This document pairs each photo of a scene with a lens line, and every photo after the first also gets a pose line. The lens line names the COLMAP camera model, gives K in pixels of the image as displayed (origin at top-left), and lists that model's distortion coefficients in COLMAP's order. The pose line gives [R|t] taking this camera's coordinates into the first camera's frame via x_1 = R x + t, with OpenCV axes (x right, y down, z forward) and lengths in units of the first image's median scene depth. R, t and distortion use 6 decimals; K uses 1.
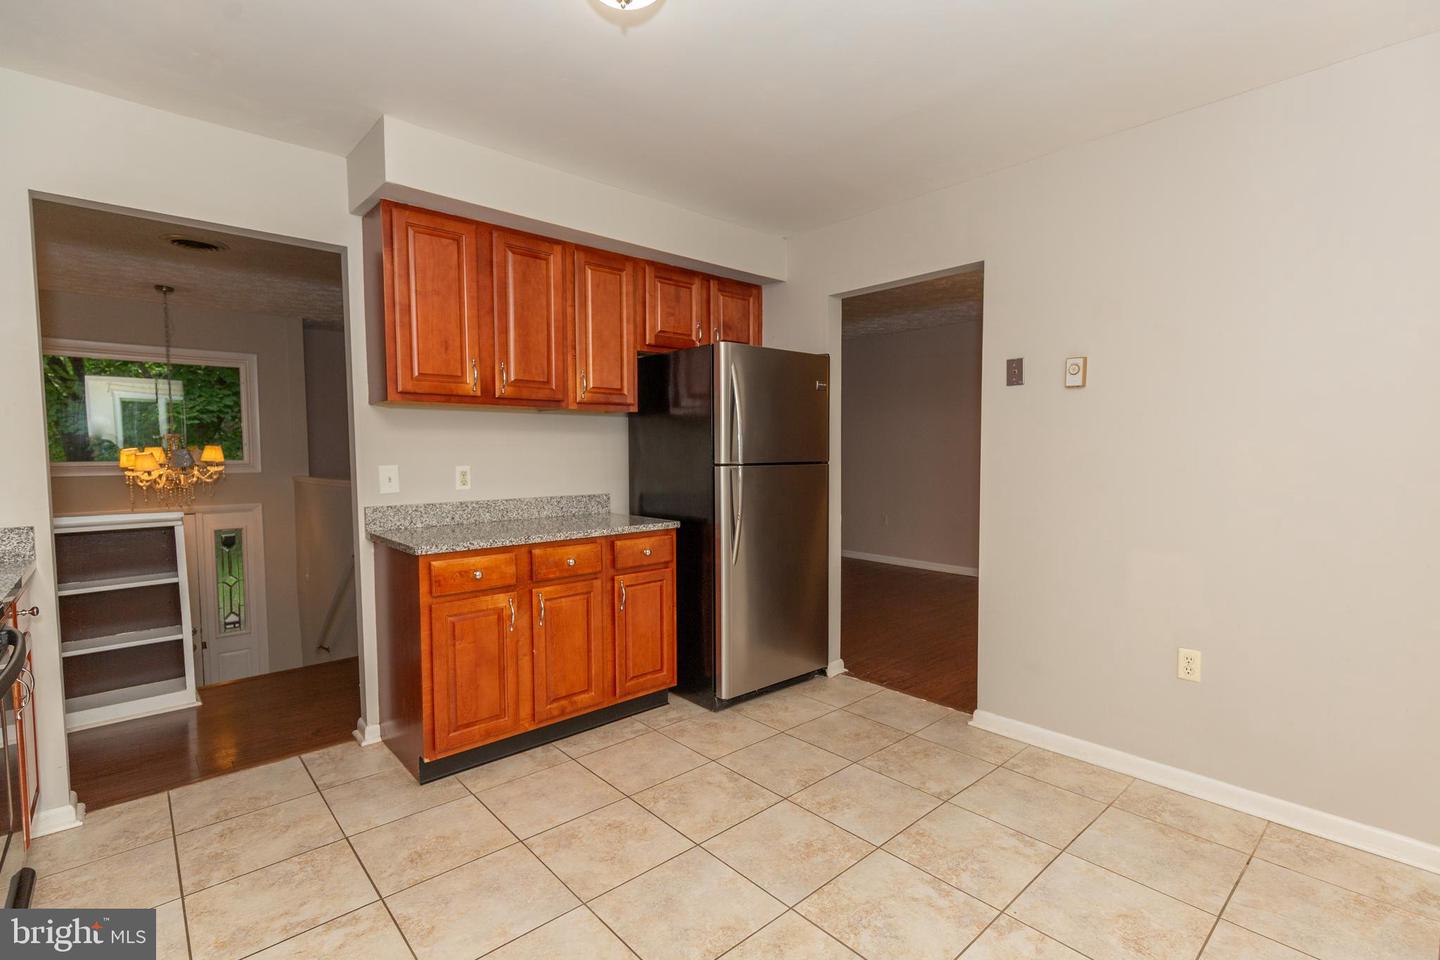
lens RADIAL K [[662.3, 0, 745.9], [0, 662.3, 482.6], [0, 0, 1]] dist [0.012401, 0.000015]
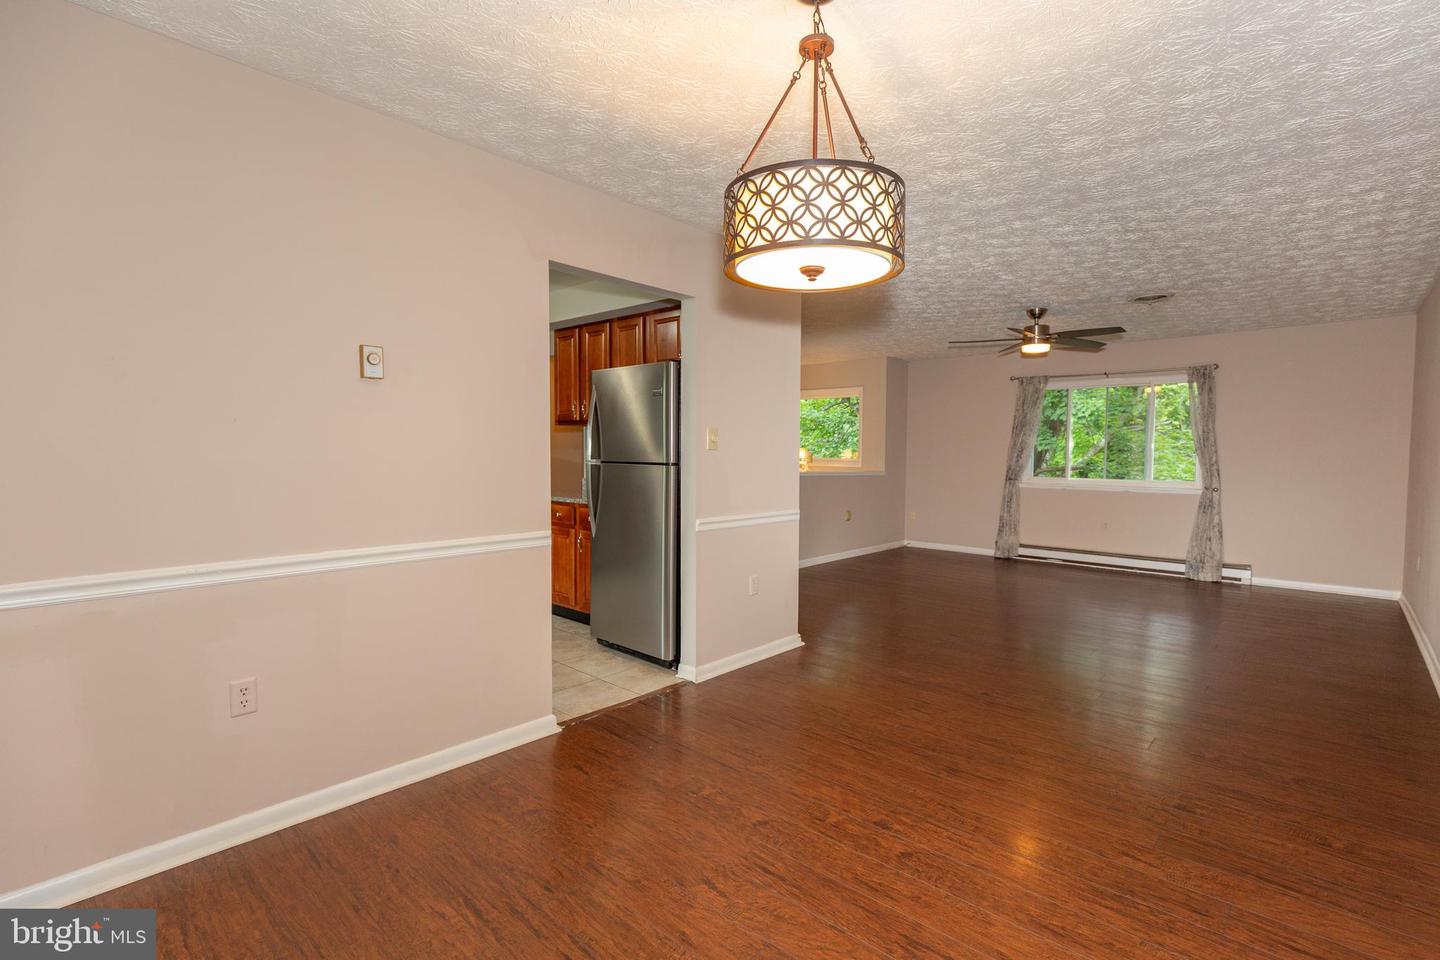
lens RADIAL K [[662.3, 0, 745.9], [0, 662.3, 482.6], [0, 0, 1]] dist [0.012401, 0.000015]
pose [[0.093504, 0.050411, -0.994342, 1.493978], [-0.057024, 0.997349, 0.045201, -0.069634], [0.993985, 0.052474, 0.096130, 1.314584]]
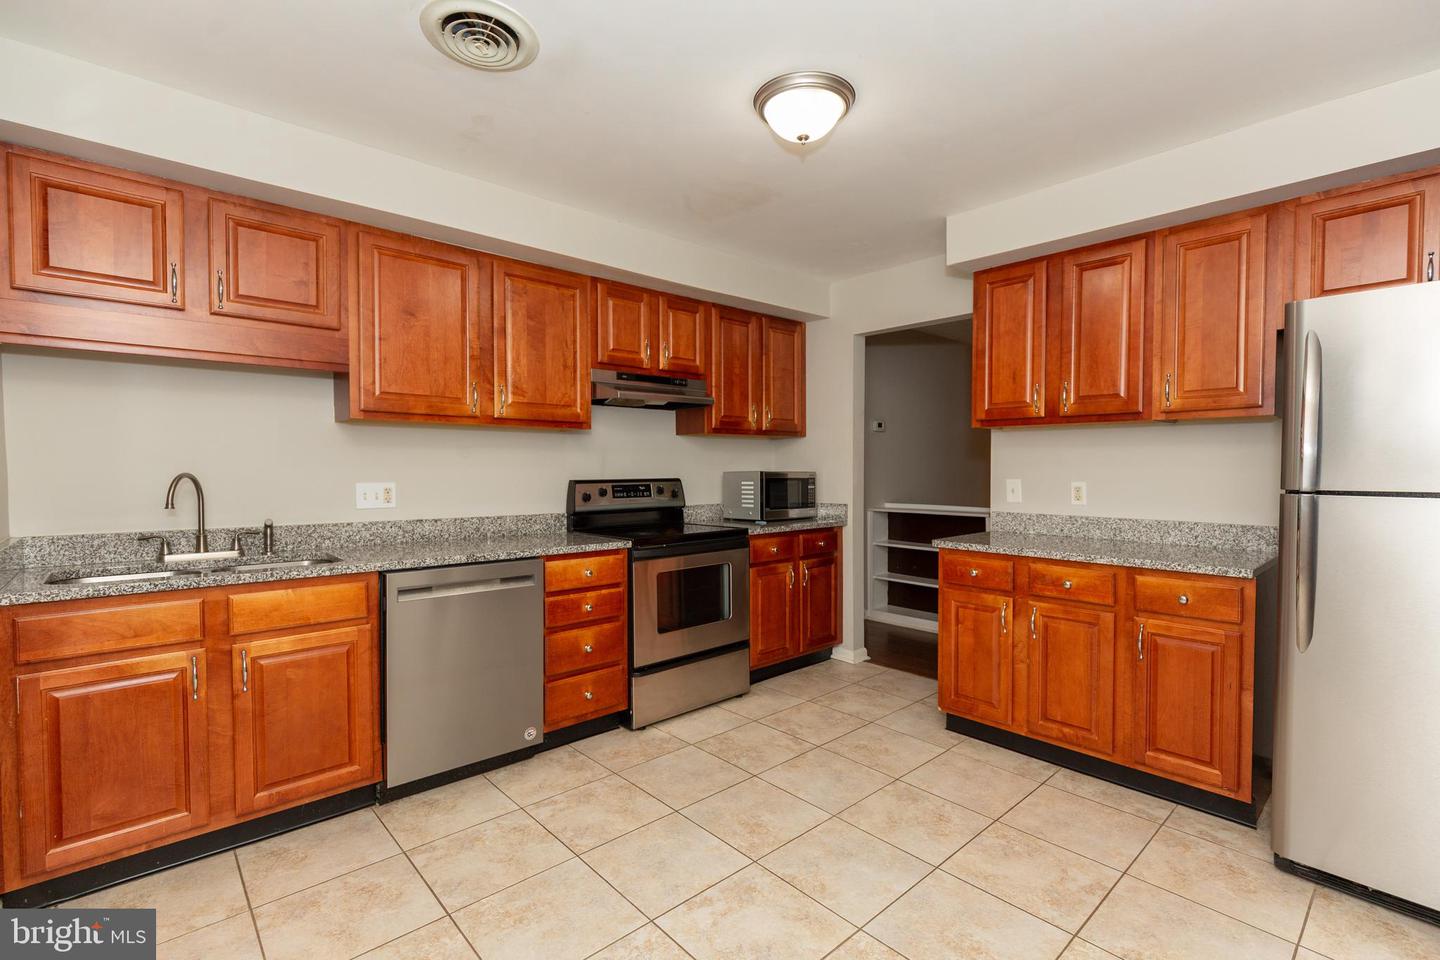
lens RADIAL K [[662.3, 0, 745.9], [0, 662.3, 482.6], [0, 0, 1]] dist [0.012401, 0.000015]
pose [[0.009841, 0.027697, -0.999568, 0.684019], [-0.052775, 0.998238, 0.027140, -0.027743], [0.998558, 0.052485, 0.011285, 0.516481]]
